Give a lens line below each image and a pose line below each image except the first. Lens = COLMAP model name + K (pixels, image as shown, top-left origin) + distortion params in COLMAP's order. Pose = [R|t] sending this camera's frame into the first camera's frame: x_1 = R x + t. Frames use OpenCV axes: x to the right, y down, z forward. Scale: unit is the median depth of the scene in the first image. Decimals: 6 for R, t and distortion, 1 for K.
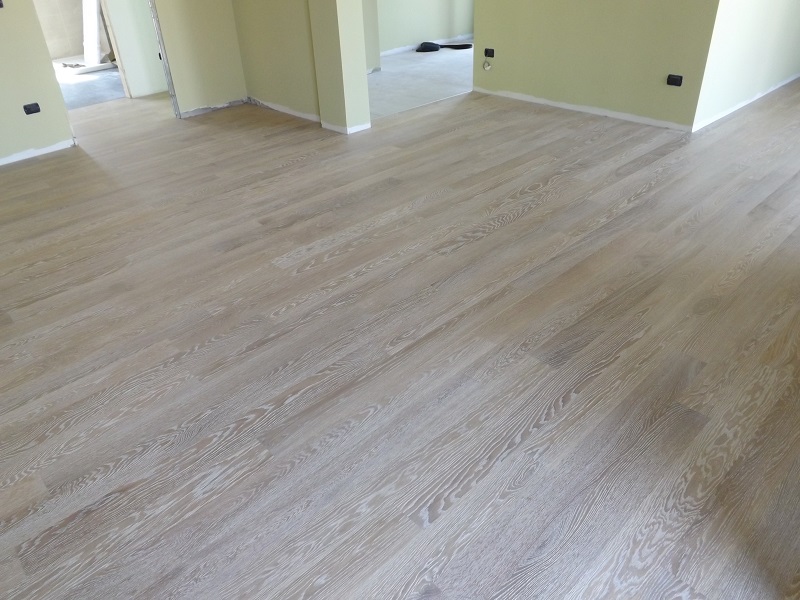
lens RADIAL K [[583.4, 0, 400.0], [0, 583.4, 300.0], [0, 0, 1]] dist [-0.019837, -0.001482]
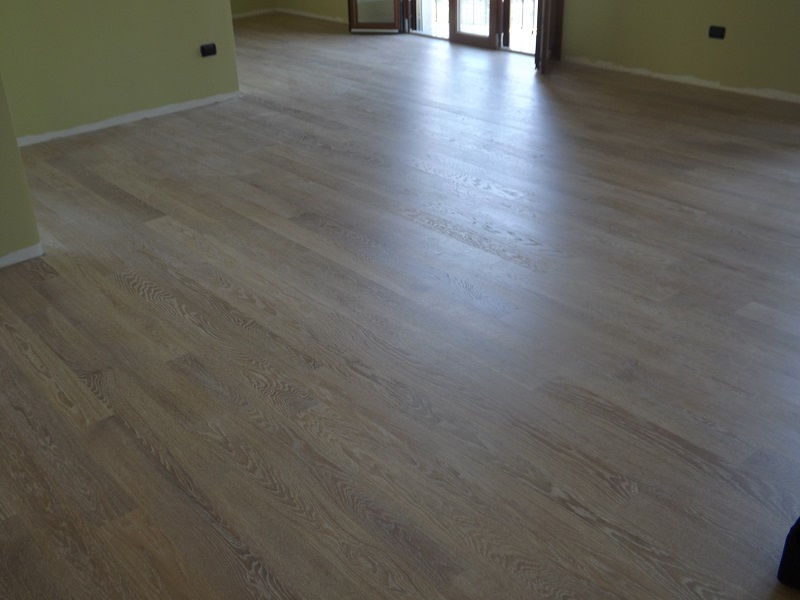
lens RADIAL K [[829.1, 0, 400.0], [0, 829.1, 300.0], [0, 0, 1]] dist [-0.010735, -0.002697]
pose [[0.049680, -0.430865, 0.901048, -1.162897], [0.564658, 0.756262, 0.330498, -0.480600], [-0.823828, 0.492365, 0.280862, 0.818887]]
